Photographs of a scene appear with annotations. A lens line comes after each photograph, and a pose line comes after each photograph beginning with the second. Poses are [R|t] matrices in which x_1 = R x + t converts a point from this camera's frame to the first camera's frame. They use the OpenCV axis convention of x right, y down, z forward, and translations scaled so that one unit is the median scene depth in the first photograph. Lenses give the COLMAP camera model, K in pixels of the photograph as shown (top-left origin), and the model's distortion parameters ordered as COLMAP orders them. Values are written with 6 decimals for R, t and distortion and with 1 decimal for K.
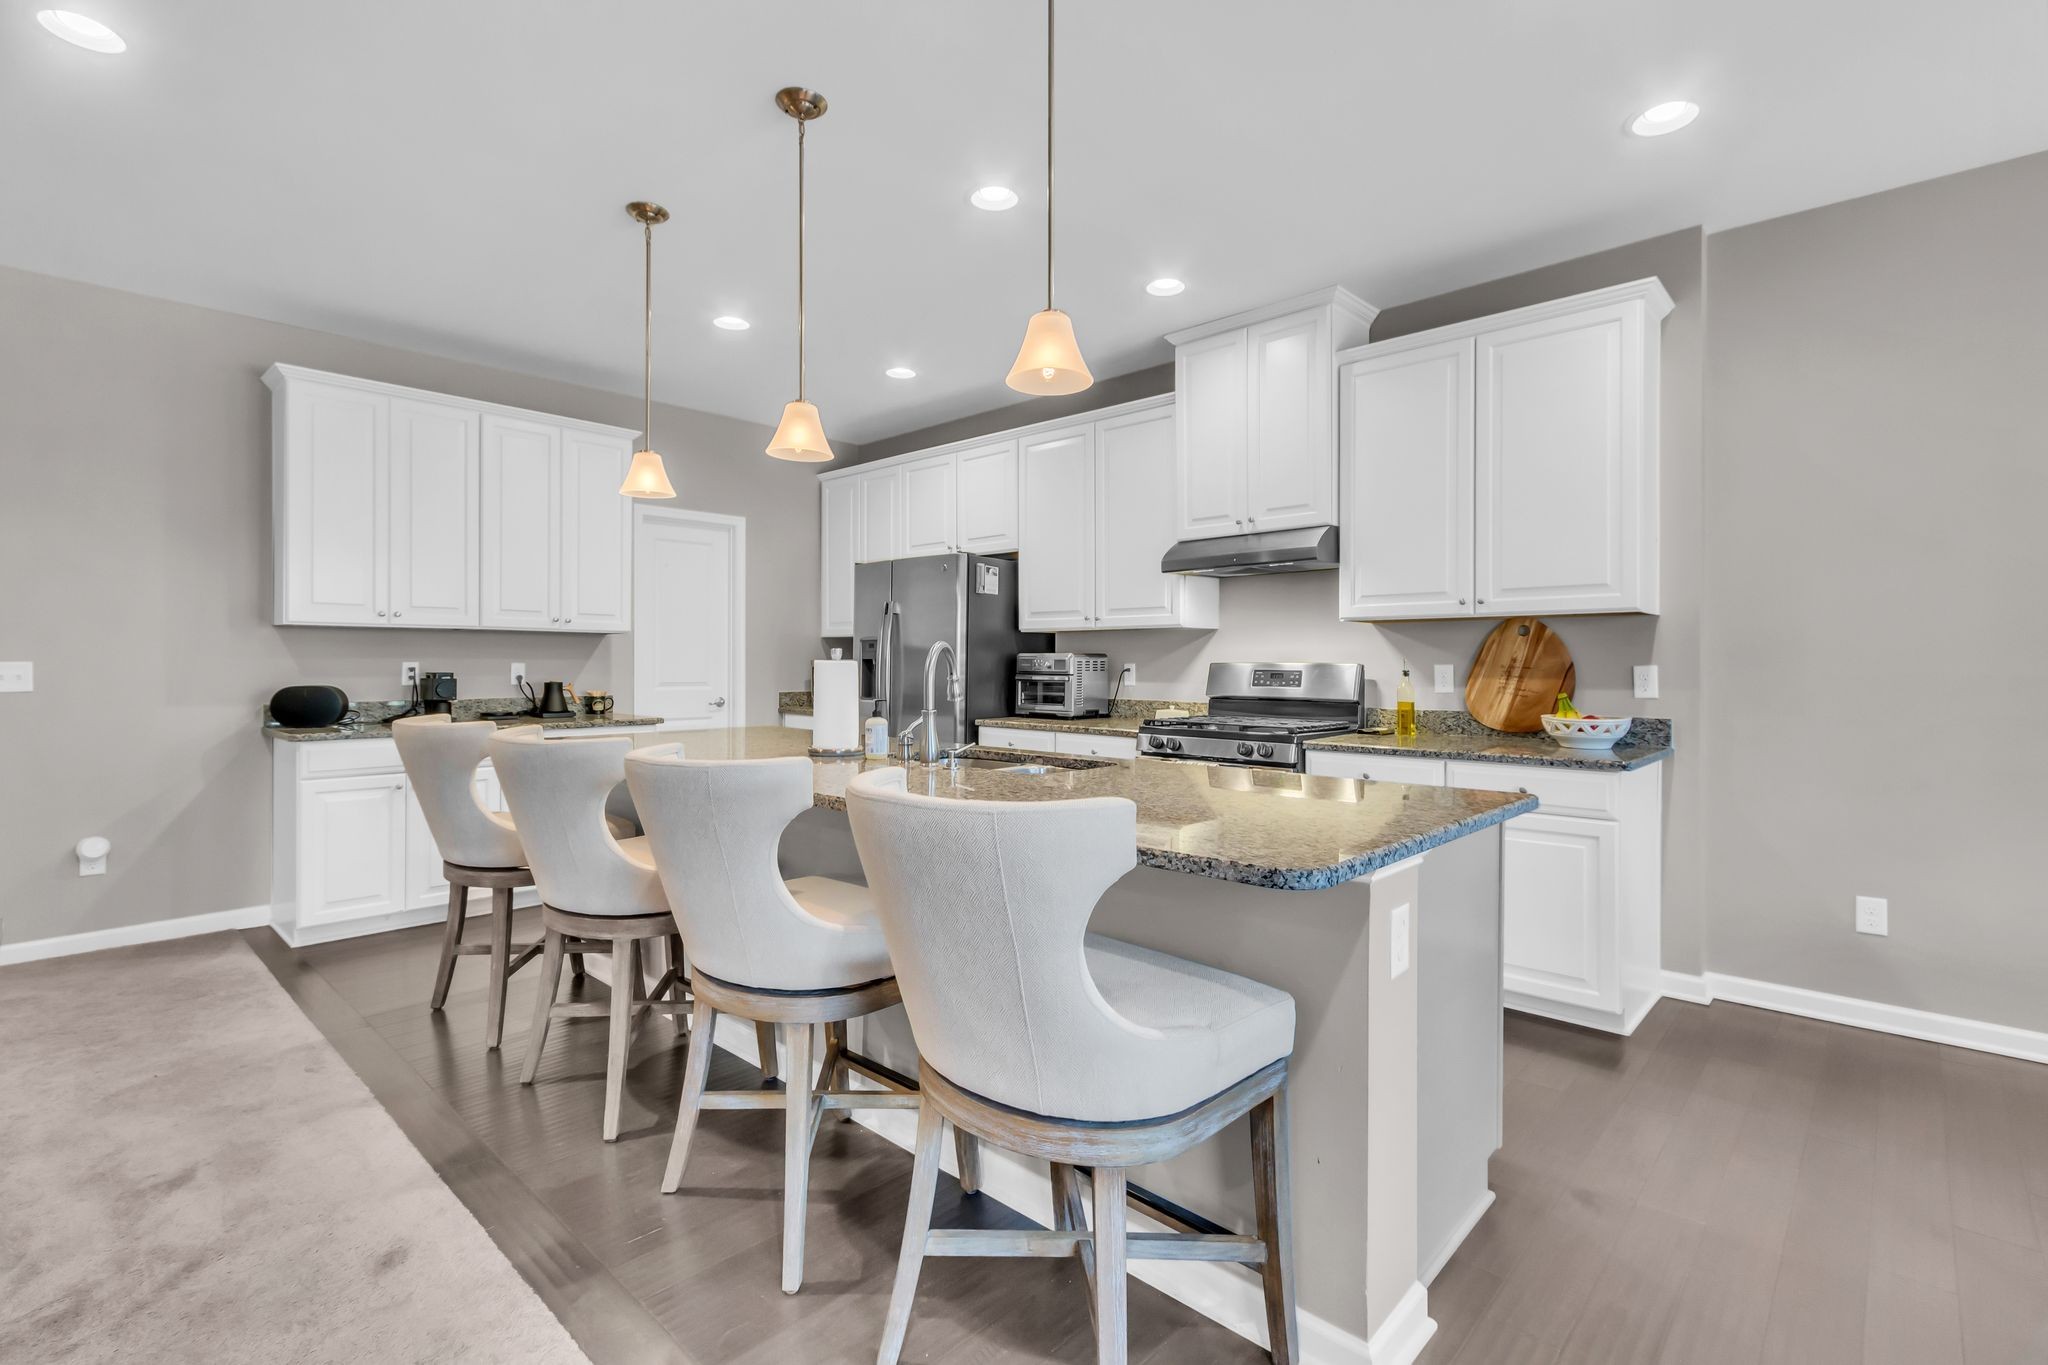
lens RADIAL K [[940.0, 0, 1013.2], [0, 940.0, 665.7], [0, 0, 1]] dist [-0.002495, 0.000327]
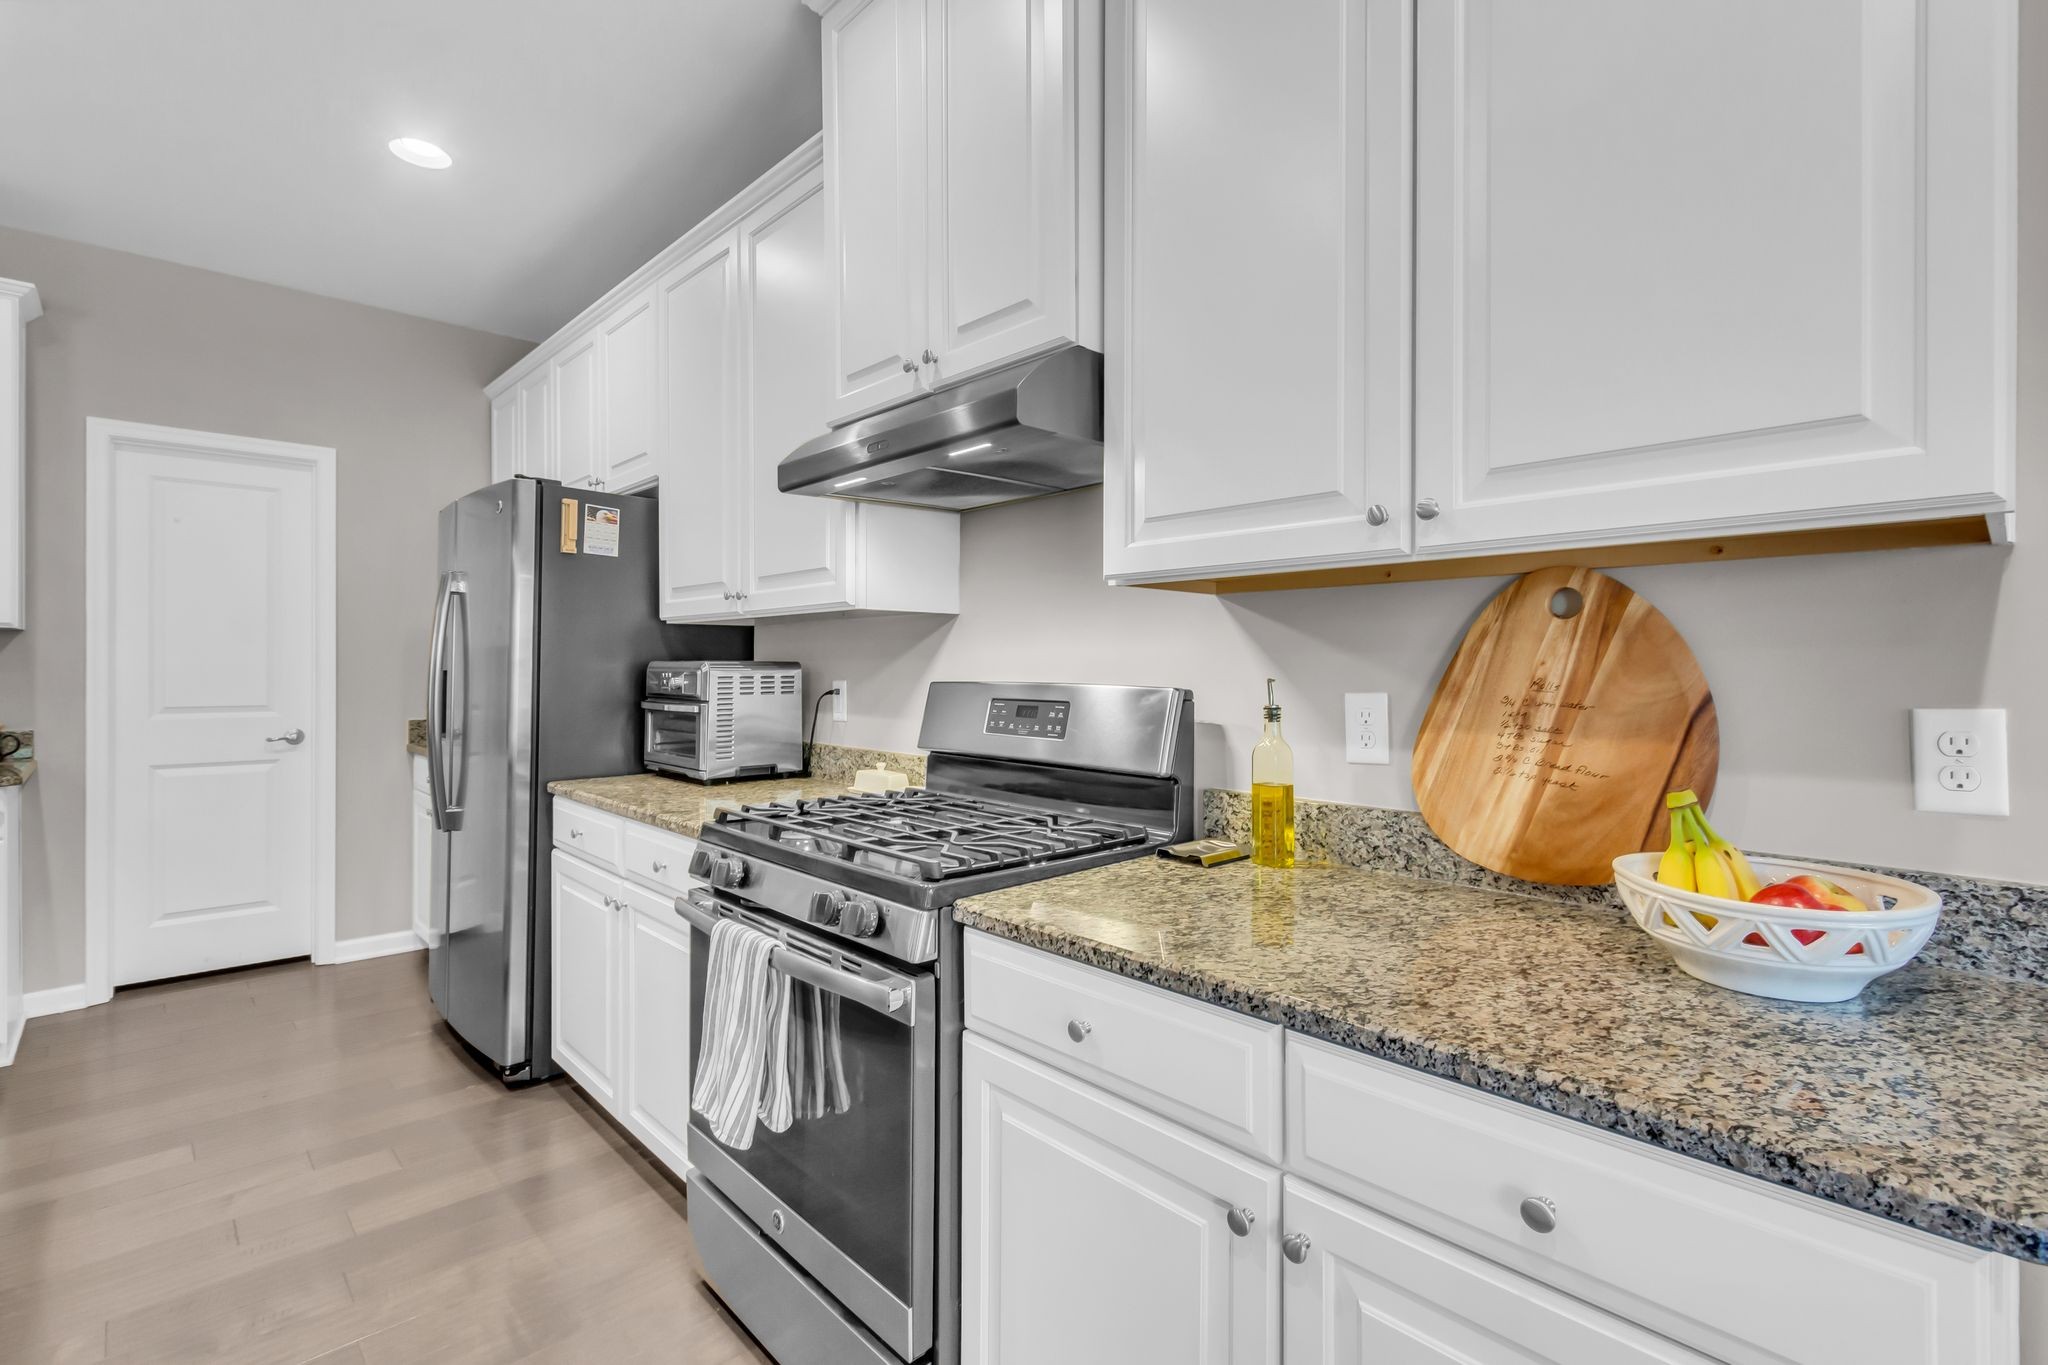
lens RADIAL K [[940.0, 0, 1023.9], [0, 940.0, 675.3], [0, 0, 1]] dist [-0.002495, 0.000327]
pose [[0.998590, 0.000917, -0.053077, 0.336197], [-0.000573, 0.999979, 0.006496, -0.011162], [0.053082, -0.006456, 0.998569, 0.595619]]
